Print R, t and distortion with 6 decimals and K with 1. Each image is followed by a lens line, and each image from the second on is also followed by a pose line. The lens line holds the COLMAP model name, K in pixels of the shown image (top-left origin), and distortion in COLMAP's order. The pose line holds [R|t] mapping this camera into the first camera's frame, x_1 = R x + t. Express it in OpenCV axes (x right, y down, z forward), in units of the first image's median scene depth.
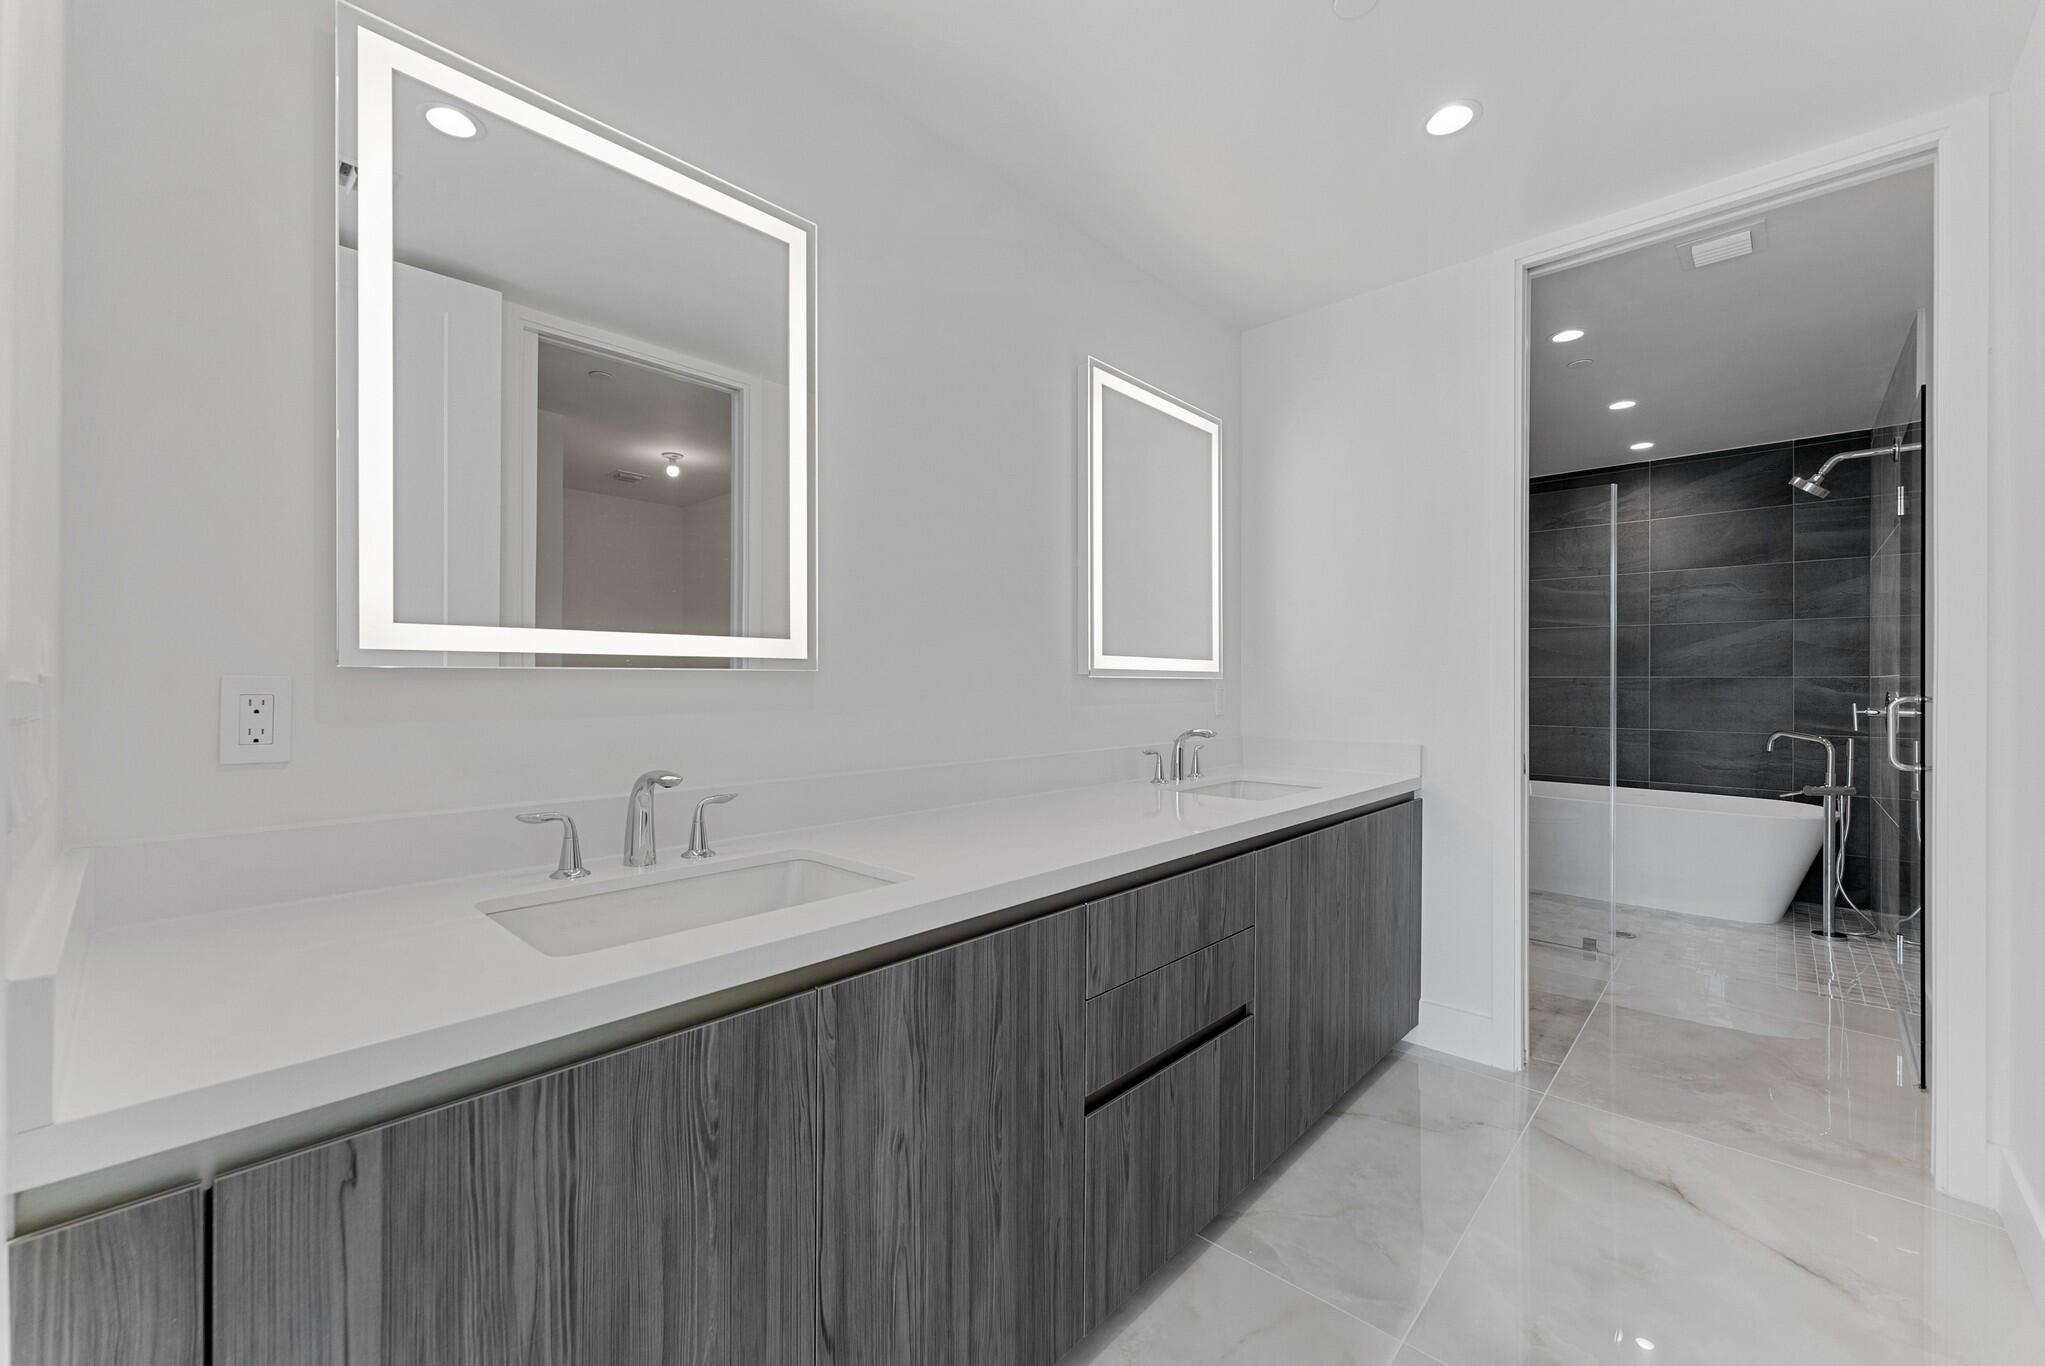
lens RADIAL K [[826.4, 0, 1016.5], [0, 826.4, 680.6], [0, 0, 1]] dist [0.002348, -0.000236]
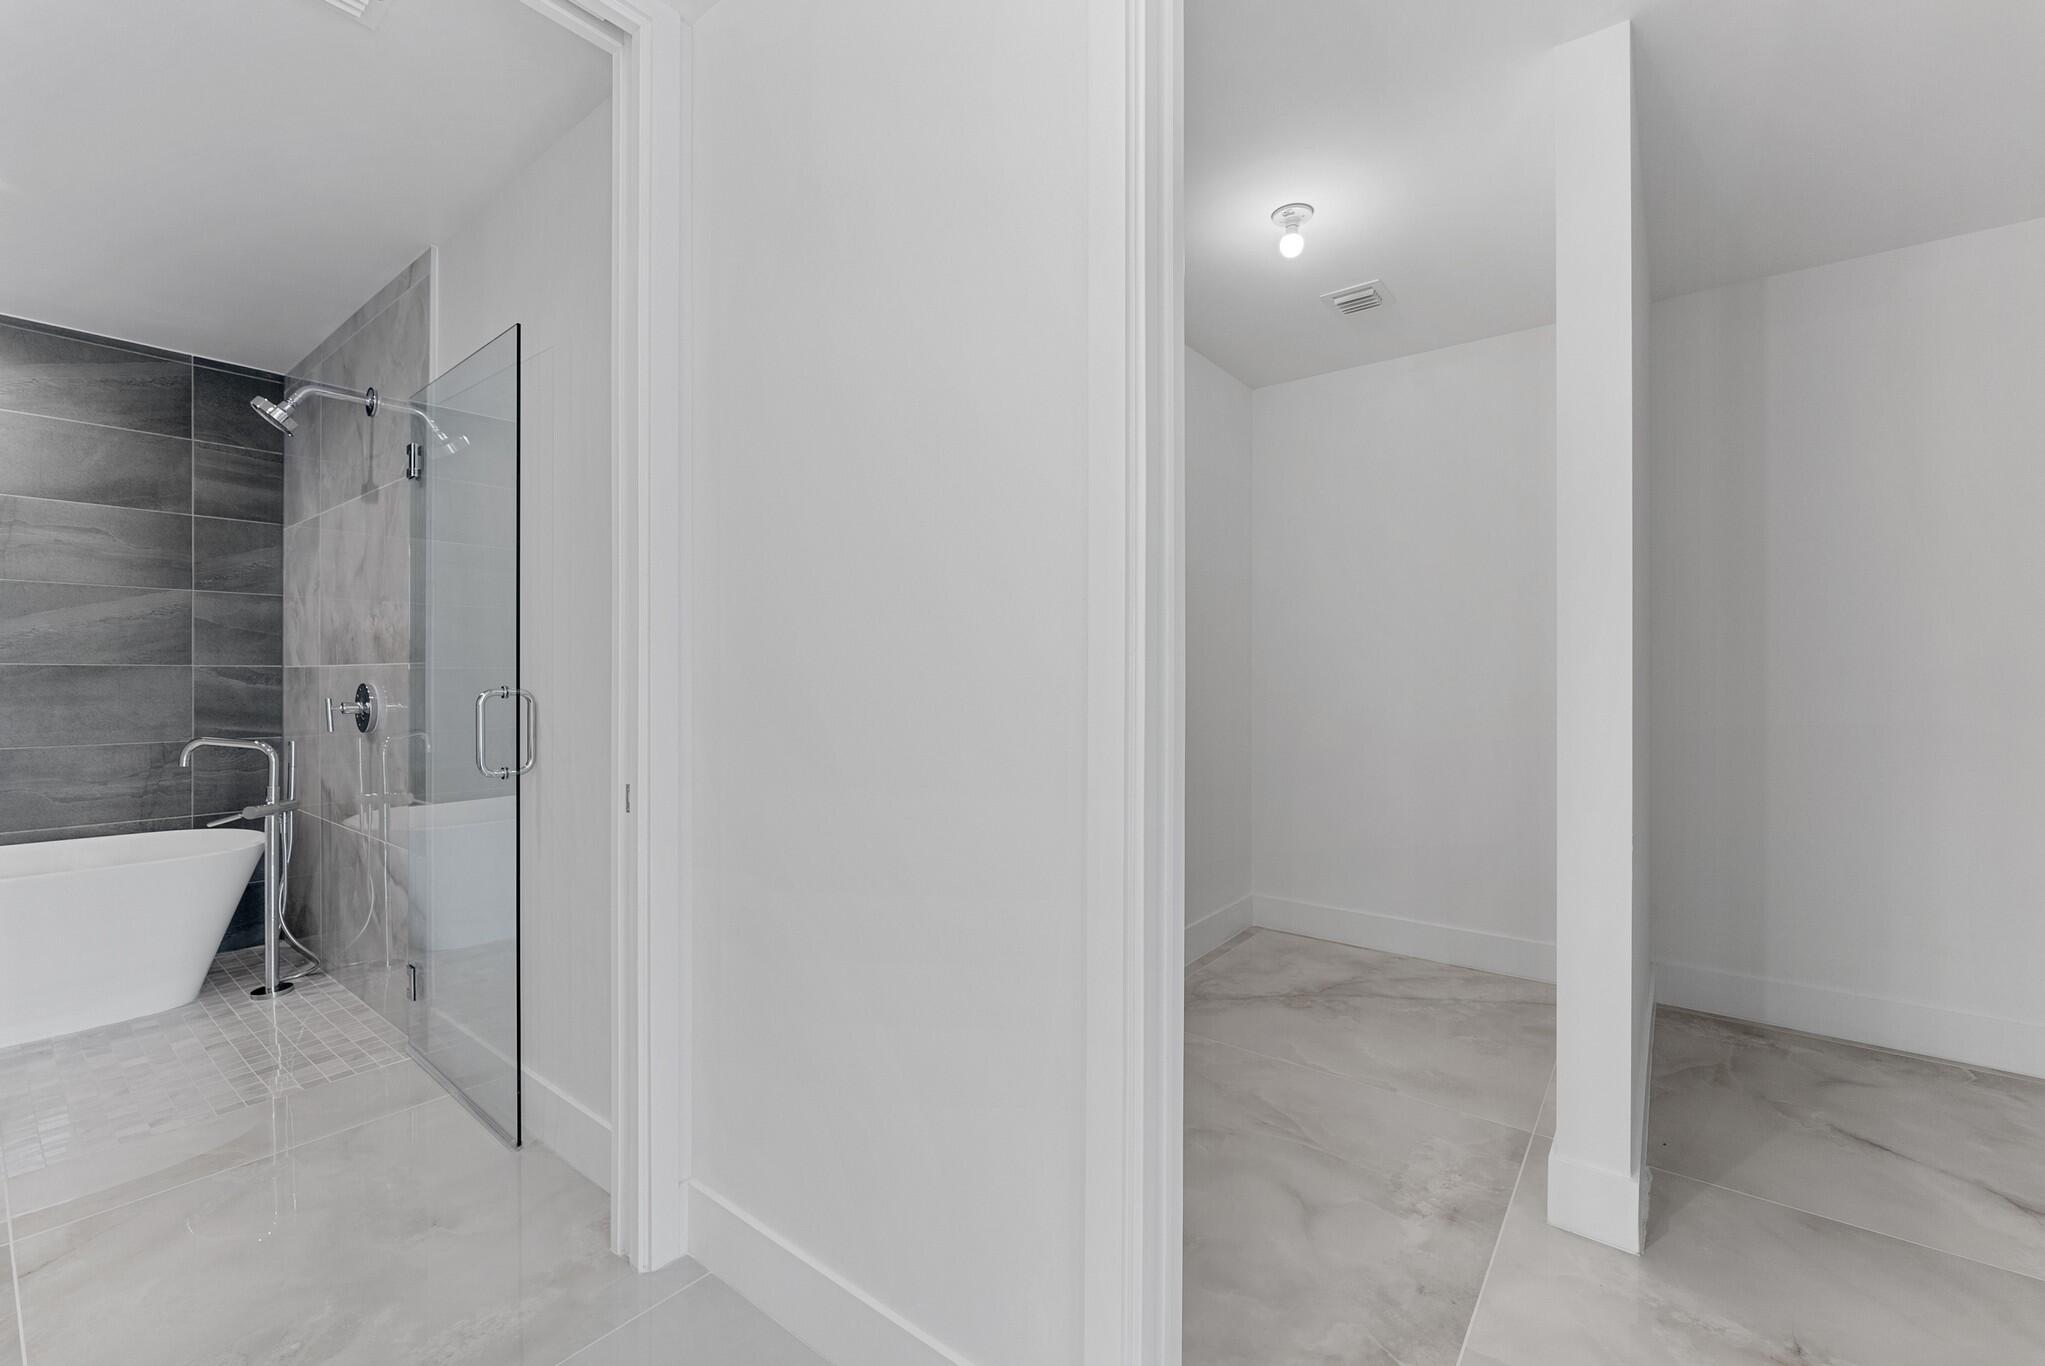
lens RADIAL K [[826.4, 0, 991.0], [0, 826.4, 678.8], [0, 0, 1]] dist [0.002348, -0.000236]
pose [[-0.083158, -0.003529, 0.996530, 0.115793], [-0.001204, 0.999993, 0.003440, 0.004336], [-0.996536, -0.000914, -0.083162, 0.331290]]
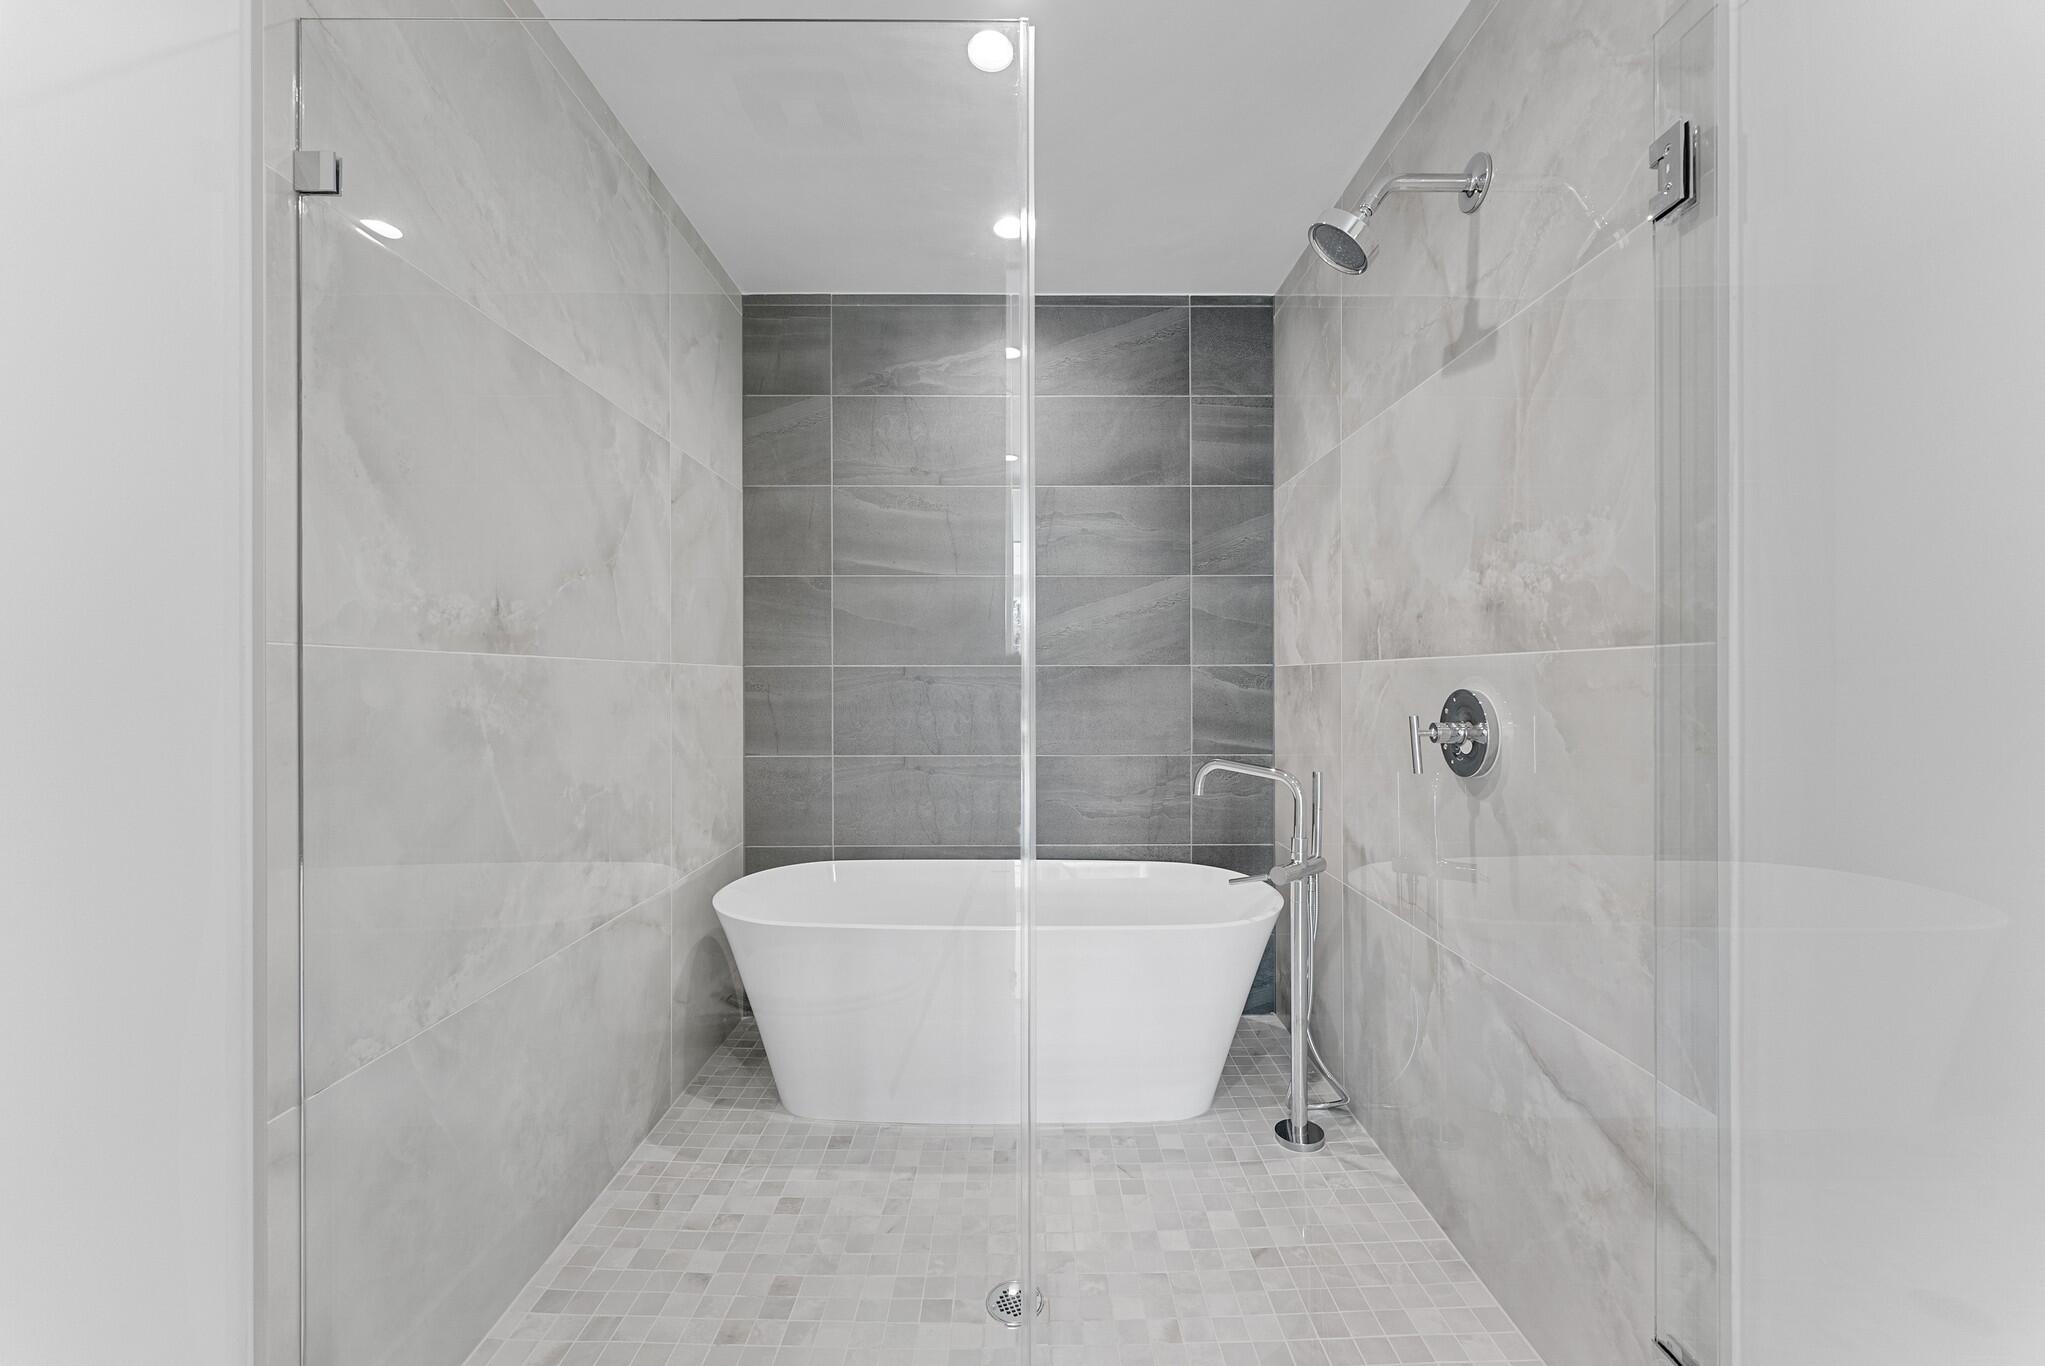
lens RADIAL K [[826.4, 0, 1035.0], [0, 826.4, 674.8], [0, 0, 1]] dist [0.002348, -0.000236]
pose [[0.715784, -0.001554, 0.698320, 0.408109], [0.004933, 0.999984, -0.002831, 0.004149], [-0.698304, 0.005471, 0.715780, 0.630984]]
